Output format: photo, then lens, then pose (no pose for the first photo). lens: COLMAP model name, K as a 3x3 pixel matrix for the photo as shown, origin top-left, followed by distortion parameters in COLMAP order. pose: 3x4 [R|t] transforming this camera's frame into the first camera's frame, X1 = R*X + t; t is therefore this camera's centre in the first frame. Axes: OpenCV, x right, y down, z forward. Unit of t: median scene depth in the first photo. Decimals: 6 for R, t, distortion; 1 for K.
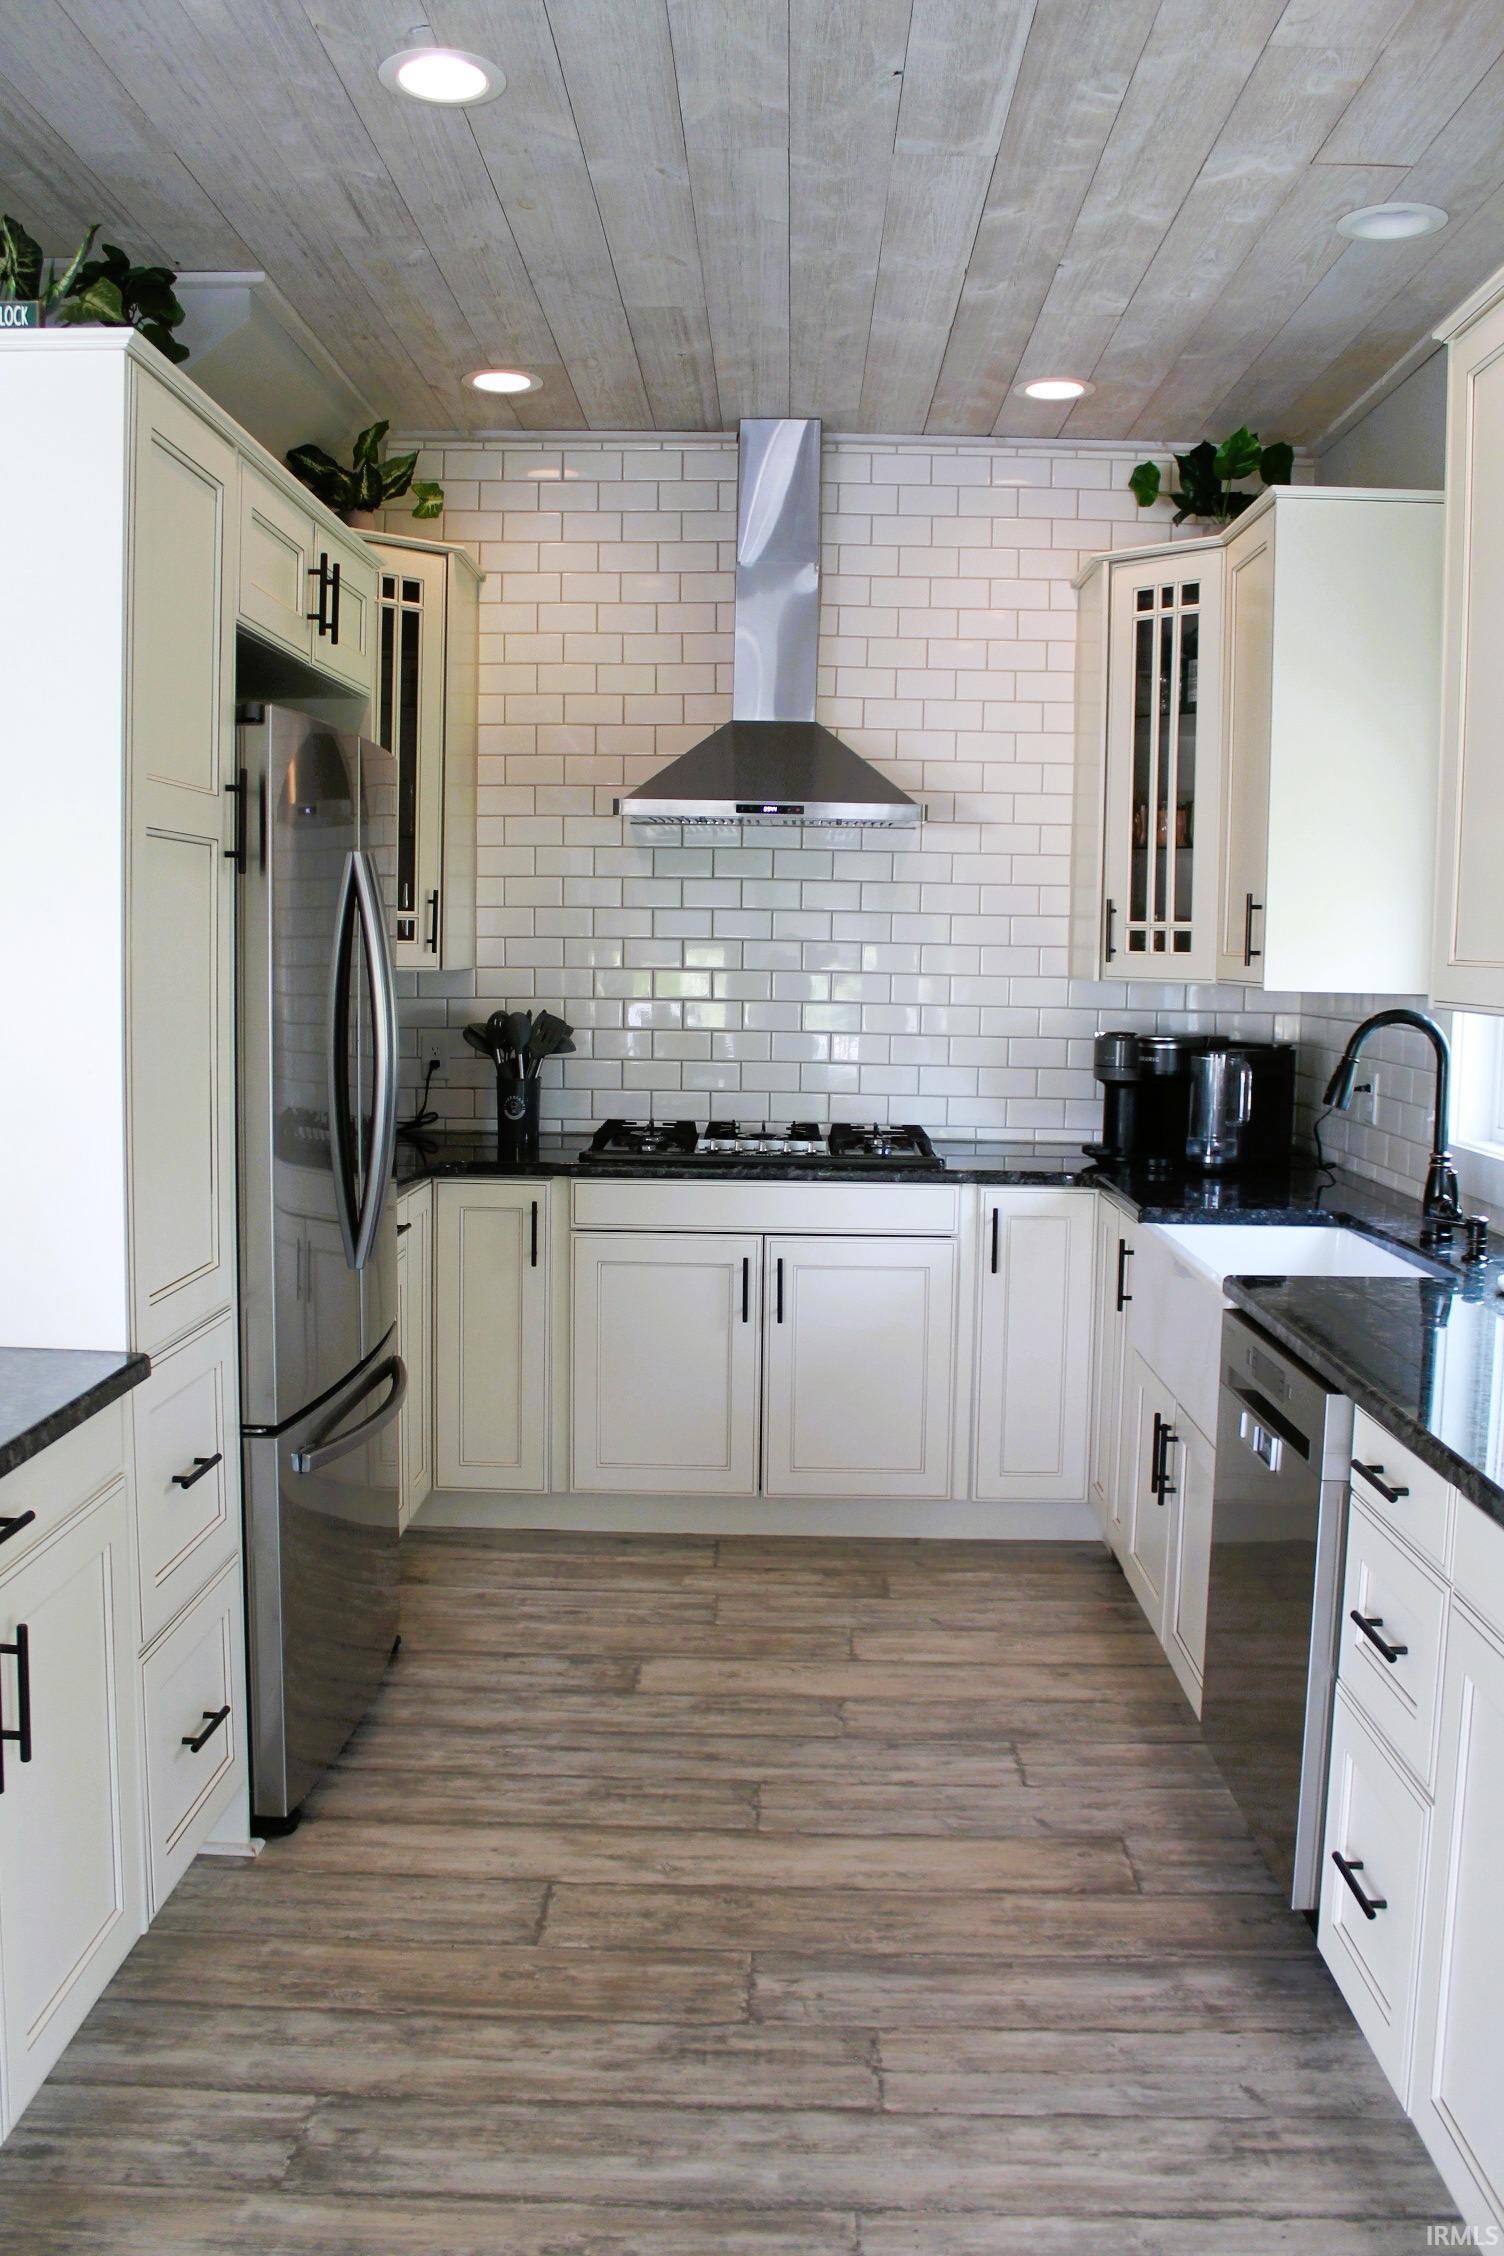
lens RADIAL K [[1923.7, 0, 752.0], [0, 1923.7, 1128.0], [0, 0, 1]] dist [-0.192324, 0.192214]
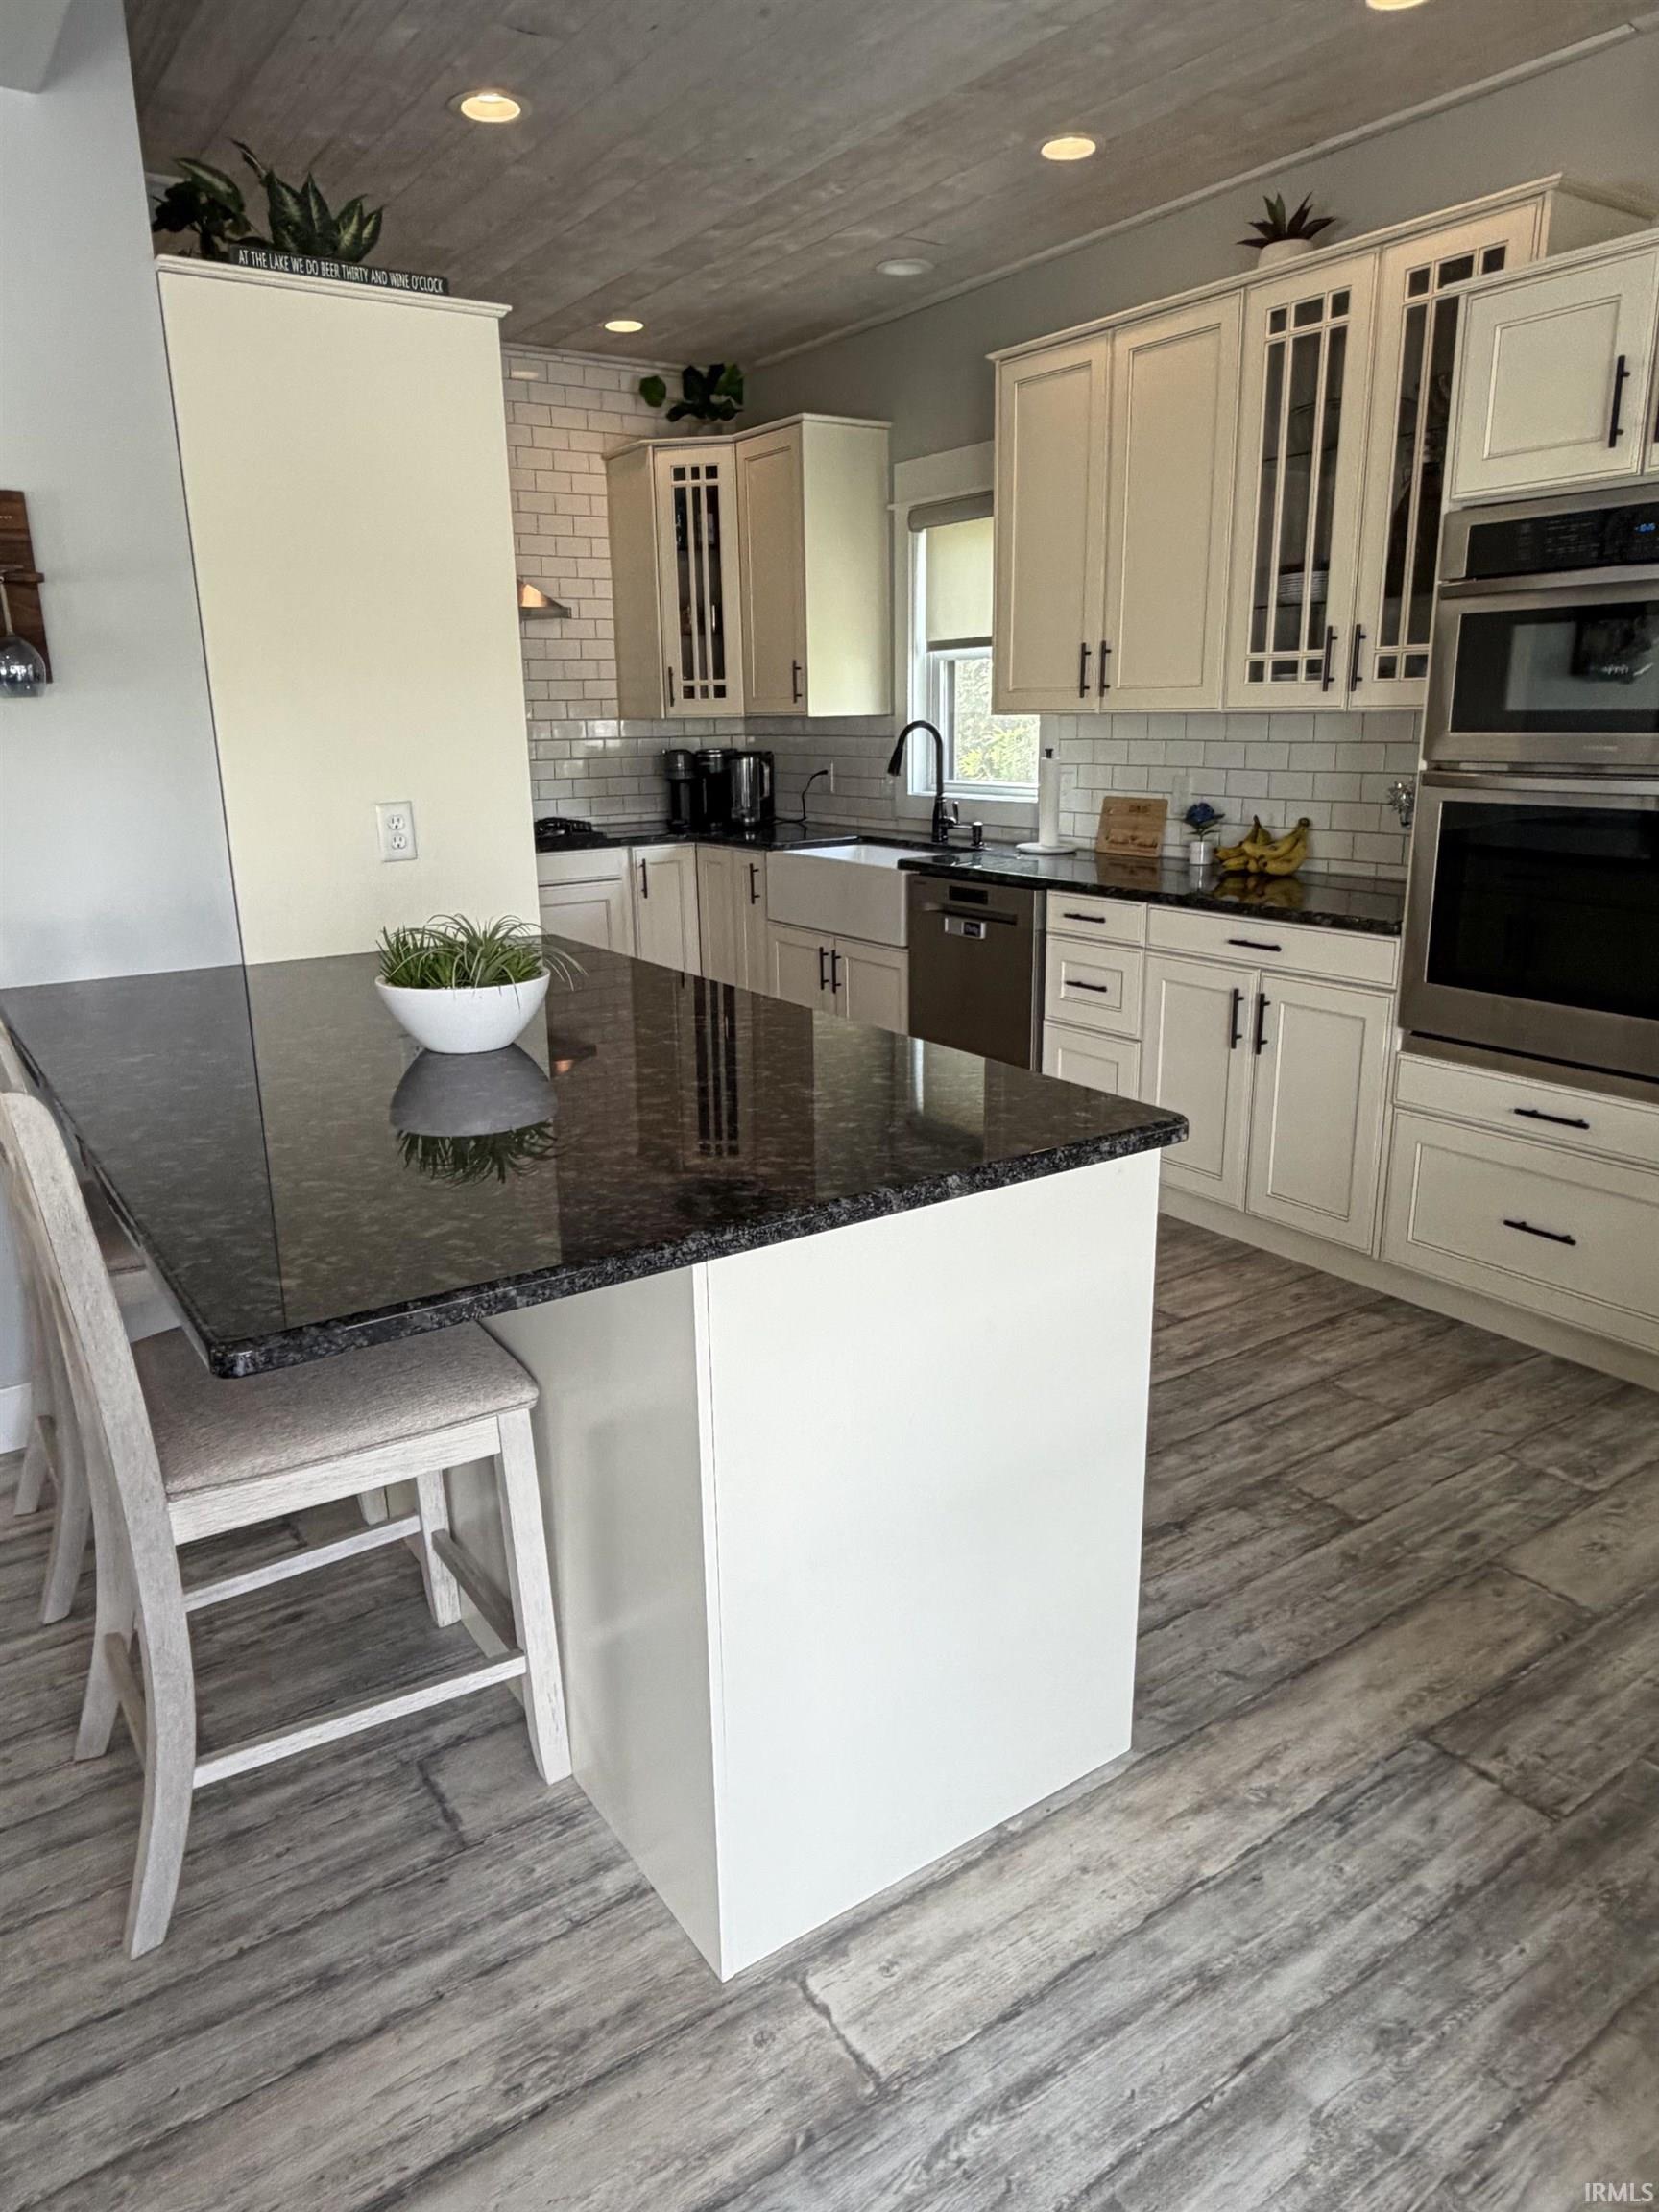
lens RADIAL K [[1432.3, 0, 829.5], [0, 1432.3, 1106.0], [0, 0, 1]] dist [-0.005722, -0.000940]
pose [[0.816197, -0.184730, 0.547447, -0.463937], [0.086451, 0.975890, 0.200413, 0.015673], [-0.571270, -0.116249, 0.812488, -0.139642]]
